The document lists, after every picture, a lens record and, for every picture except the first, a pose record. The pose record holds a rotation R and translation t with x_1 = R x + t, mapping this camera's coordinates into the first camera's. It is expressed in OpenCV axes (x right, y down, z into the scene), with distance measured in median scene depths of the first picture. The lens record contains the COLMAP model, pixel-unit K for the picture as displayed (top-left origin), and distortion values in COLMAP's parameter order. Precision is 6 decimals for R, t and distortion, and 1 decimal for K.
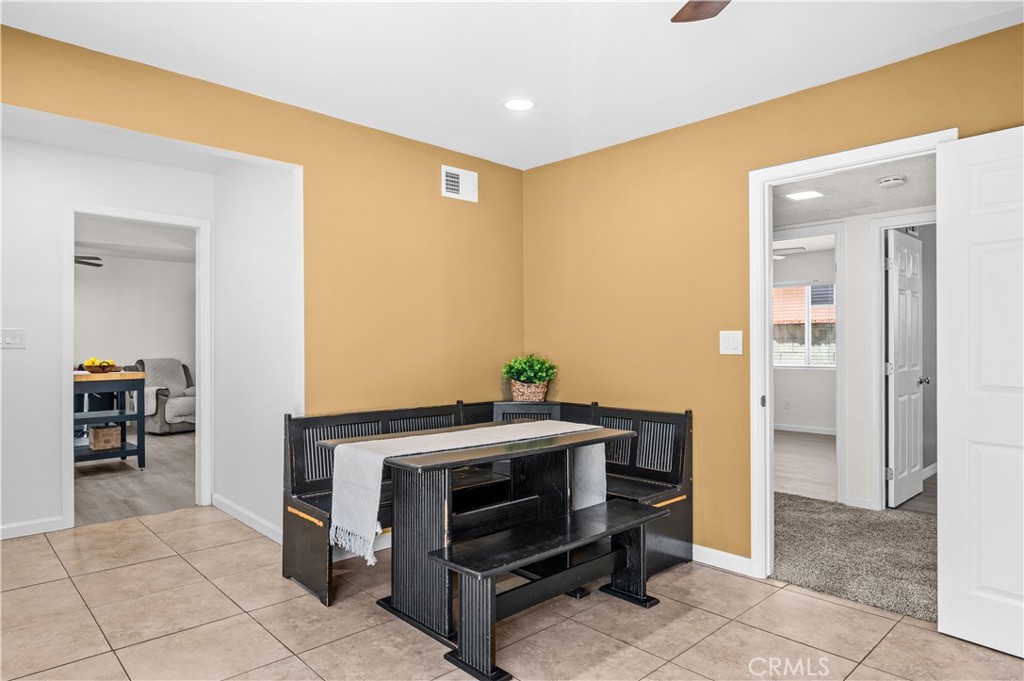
lens RADIAL K [[614.6, 0, 514.3], [0, 614.6, 344.6], [0, 0, 1]] dist [0.000584, -0.001297]
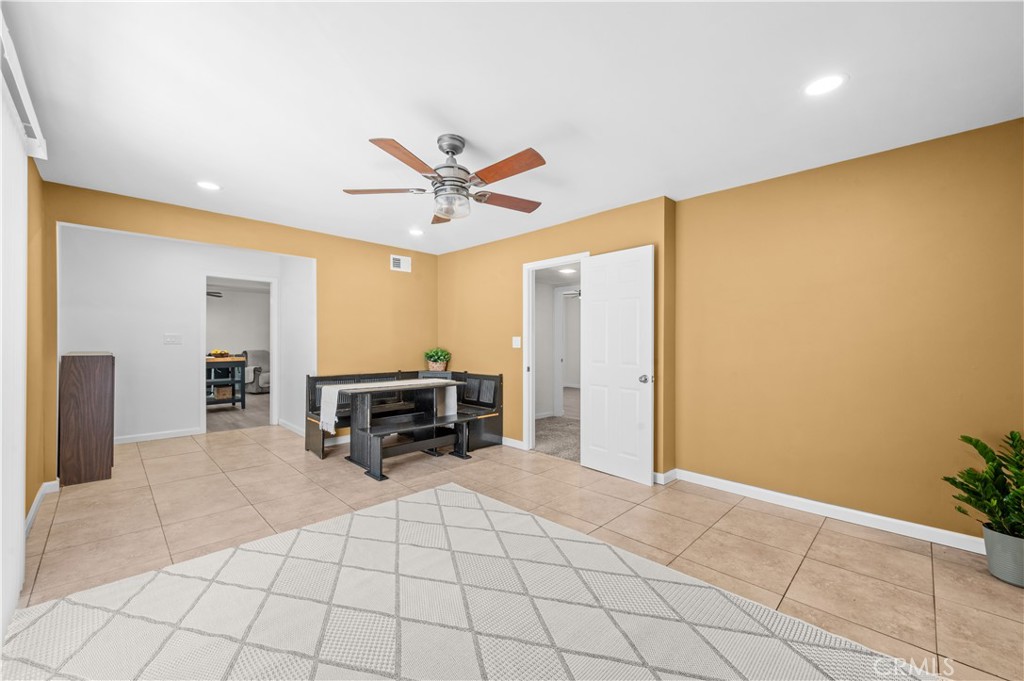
lens RADIAL K [[407.4, 0, 515.0], [0, 407.4, 344.1], [0, 0, 1]] dist [-0.001053, -0.000089]
pose [[0.999588, 0.003382, 0.028488, 0.293237], [-0.003445, 0.999992, 0.002142, 0.000497], [-0.028481, -0.002239, 0.999592, -0.413819]]
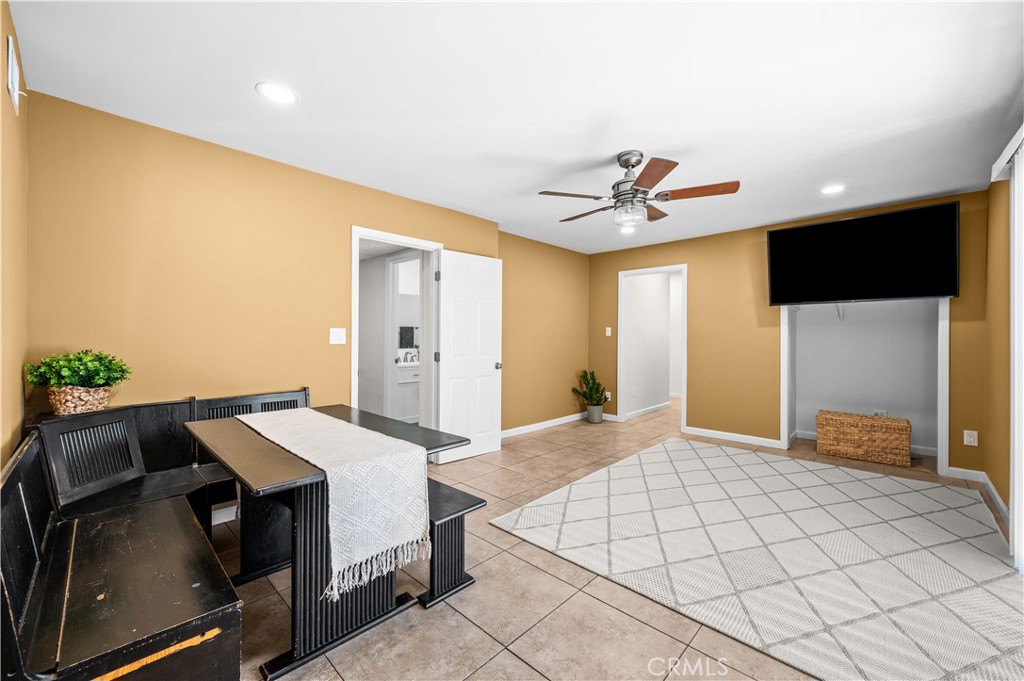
lens RADIAL K [[407.4, 0, 513.2], [0, 407.4, 337.0], [0, 0, 1]] dist [-0.001053, -0.000089]
pose [[-0.055918, -0.001632, 0.998434, -0.616386], [-0.004847, 0.999987, 0.001364, -0.003979], [-0.998424, -0.004763, -0.055925, 0.611262]]
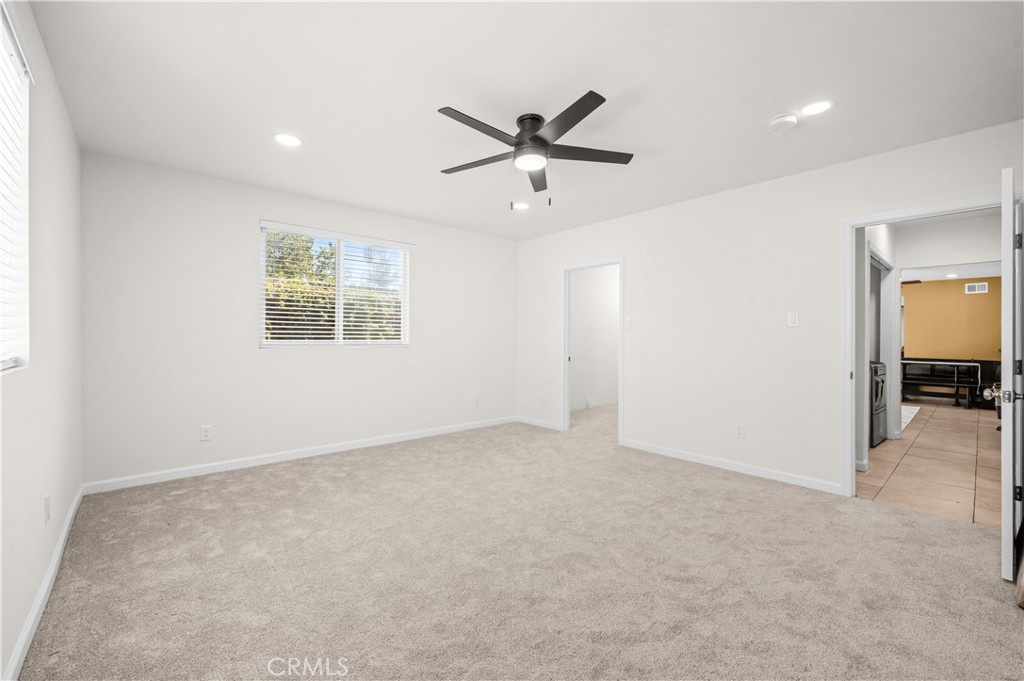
lens RADIAL K [[428.5, 0, 506.6], [0, 428.5, 341.5], [0, 0, 1]] dist [-0.001125, 0.000168]
pose [[-0.020486, 0.000427, -0.999790, 2.438777], [-0.004193, 0.999991, 0.000513, 0.014582], [0.999781, 0.004202, -0.020484, -1.501876]]
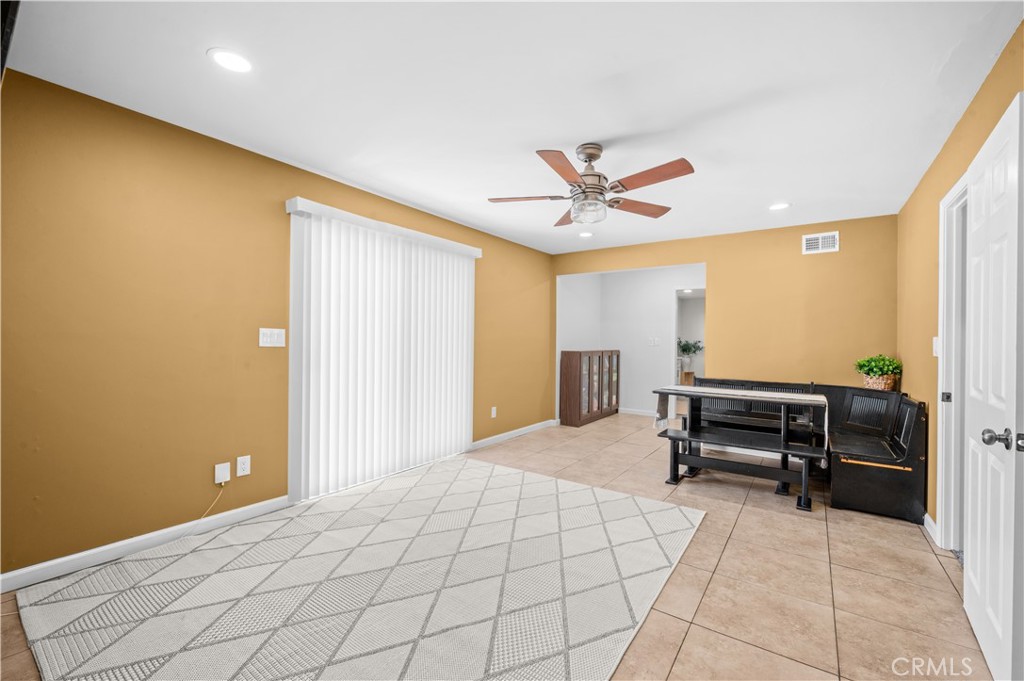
lens RADIAL K [[428.5, 0, 506.8], [0, 428.5, 336.7], [0, 0, 1]] dist [-0.001125, 0.000168]
pose [[0.184559, -0.007397, -0.982794, 0.975025], [-0.013032, 0.999865, -0.009973, -0.003052], [0.982735, 0.014649, 0.184438, 0.027394]]
